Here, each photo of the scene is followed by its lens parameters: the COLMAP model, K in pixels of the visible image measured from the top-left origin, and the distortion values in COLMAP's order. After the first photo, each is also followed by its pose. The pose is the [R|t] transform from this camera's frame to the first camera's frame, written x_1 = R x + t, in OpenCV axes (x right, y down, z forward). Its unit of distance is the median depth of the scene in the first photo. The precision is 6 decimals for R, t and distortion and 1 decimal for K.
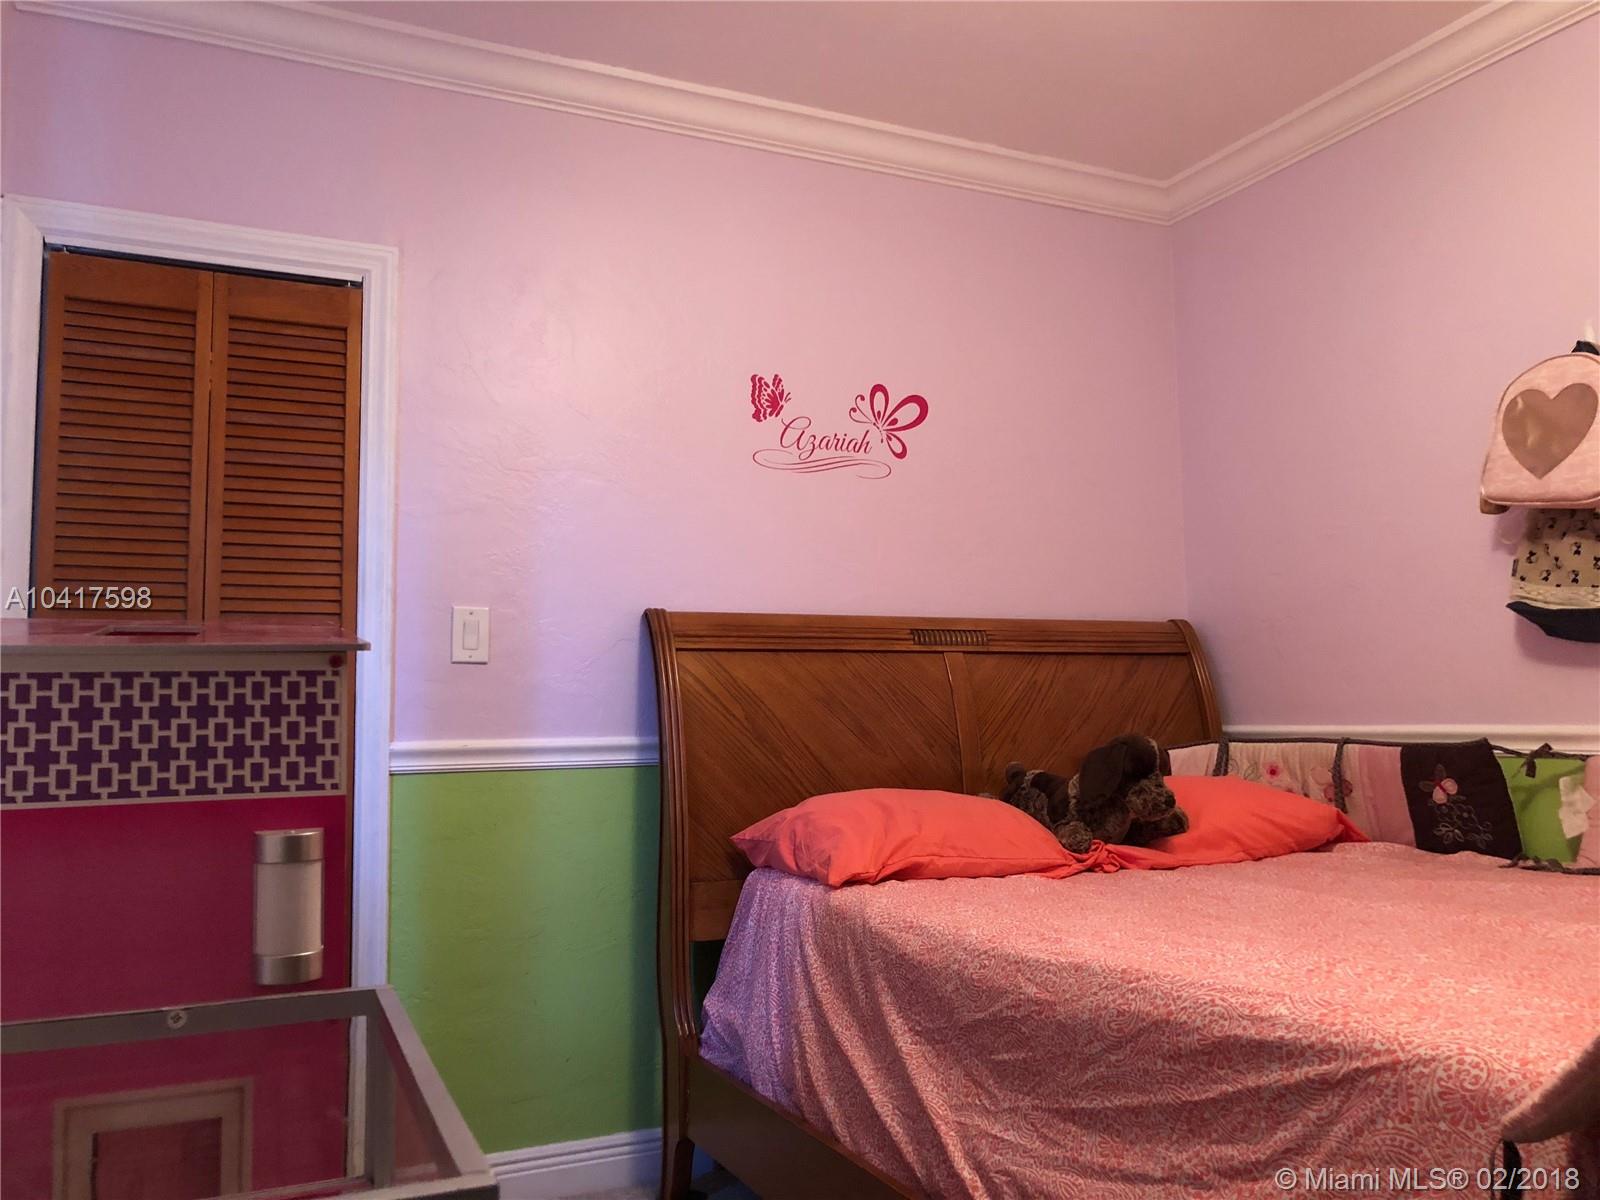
lens RADIAL K [[1309.2, 0, 809.4], [0, 1309.2, 595.9], [0, 0, 1]] dist [0.078106, -0.142259]
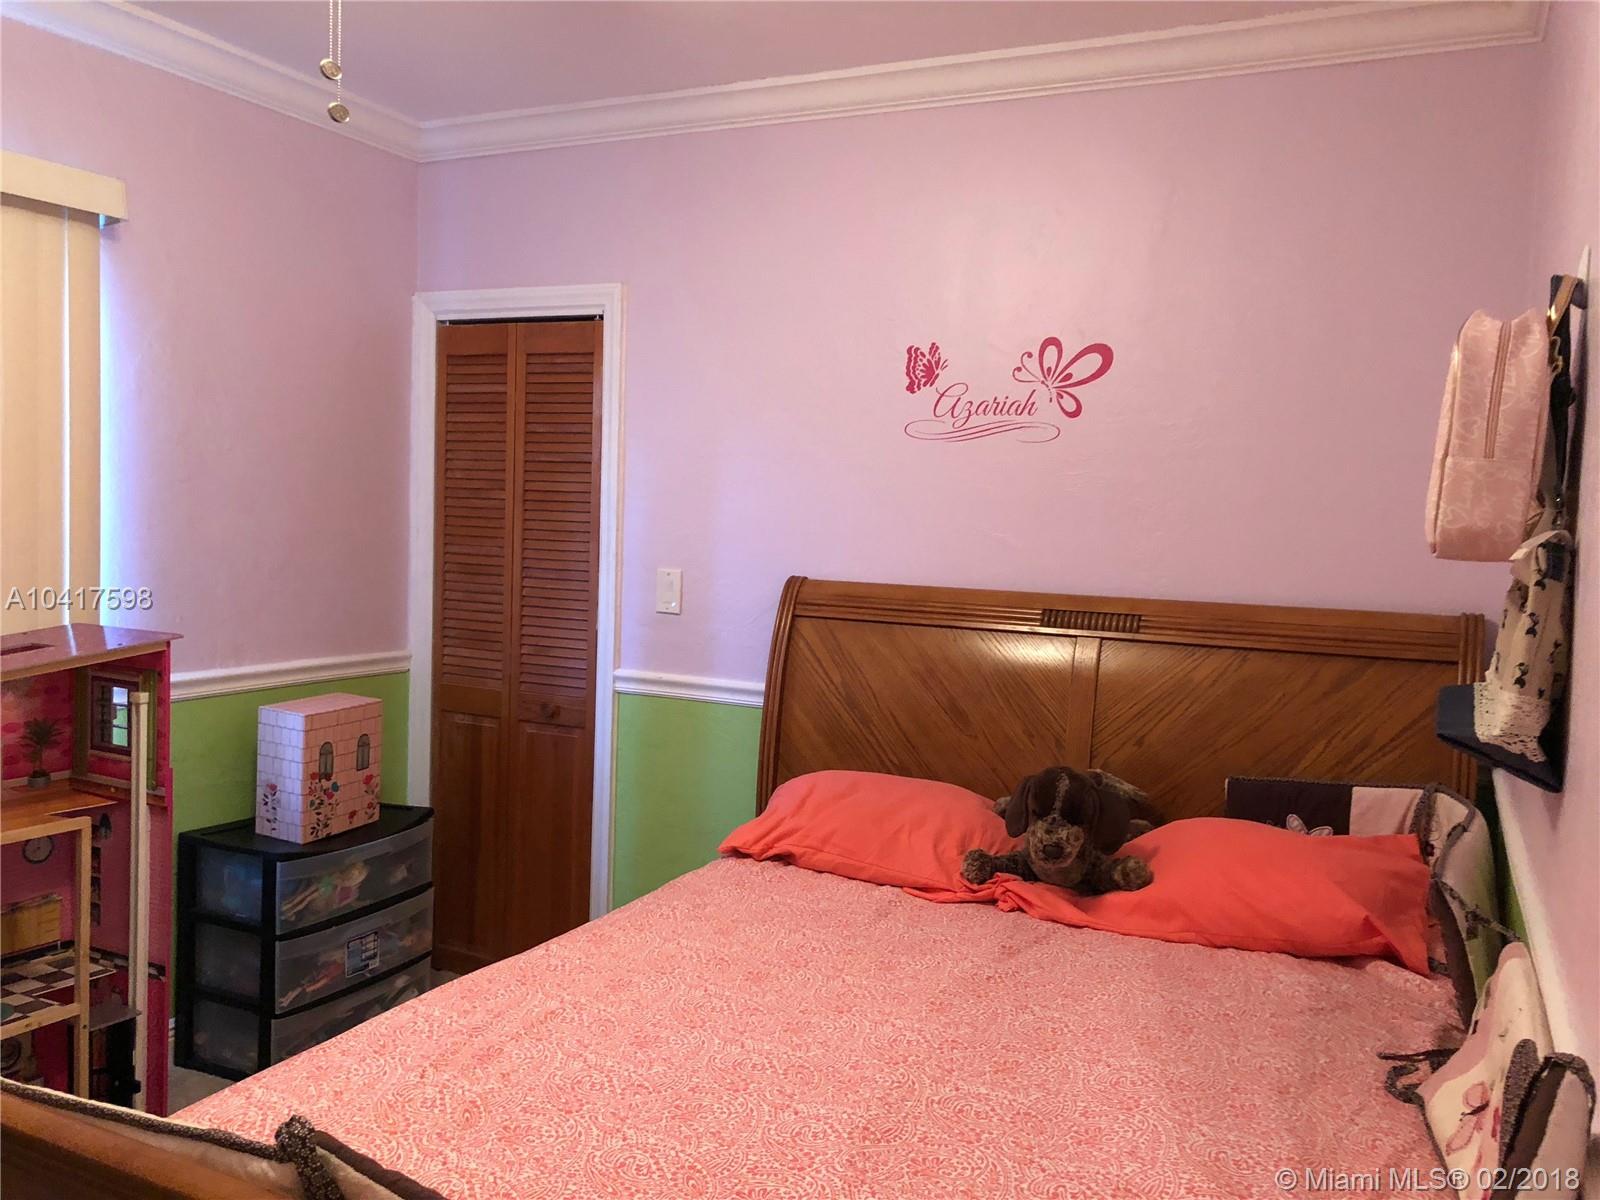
lens RADIAL K [[1309.2, 0, 809.4], [0, 1309.2, 595.9], [0, 0, 1]] dist [0.078106, -0.142259]
pose [[0.625902, 0.084858, -0.775272, 0.704209], [0.024734, 0.991403, 0.128484, -0.108909], [0.779510, -0.099594, 0.618422, 0.293476]]
